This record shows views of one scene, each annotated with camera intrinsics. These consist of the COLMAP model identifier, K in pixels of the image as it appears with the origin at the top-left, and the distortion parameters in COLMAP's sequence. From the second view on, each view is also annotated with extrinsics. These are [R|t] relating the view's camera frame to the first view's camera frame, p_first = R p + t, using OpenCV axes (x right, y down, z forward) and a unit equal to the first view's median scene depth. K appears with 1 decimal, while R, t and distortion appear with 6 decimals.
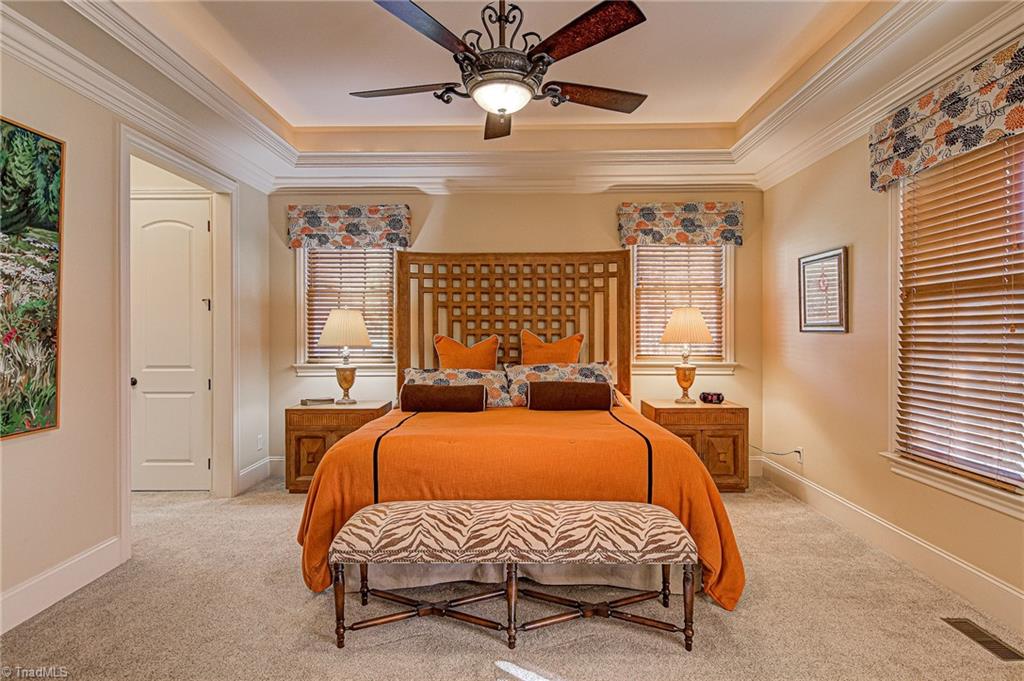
lens RADIAL K [[544.2, 0, 512.0], [0, 544.2, 340.5], [0, 0, 1]] dist [0.001764, -0.002593]
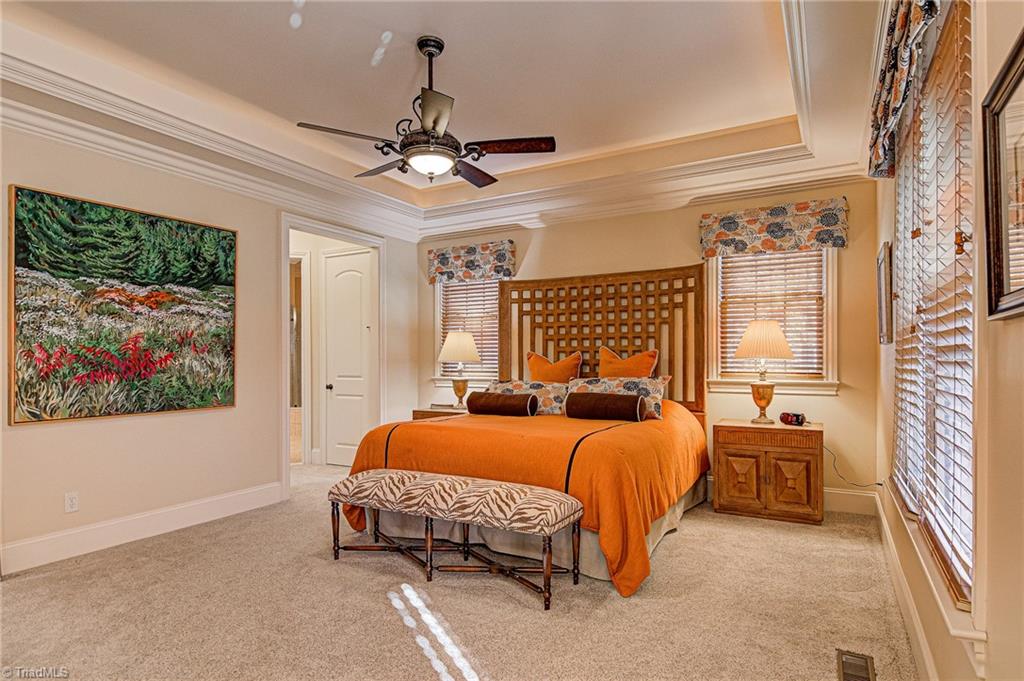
lens RADIAL K [[563.1, 0, 513.0], [0, 563.1, 369.9], [0, 0, 1]] dist [0.005826, 0.000330]
pose [[0.877755, 0.006906, -0.479060, 0.406325], [-0.005402, 0.999975, 0.004517, 0.022028], [0.479079, -0.001377, 0.877771, -0.049051]]
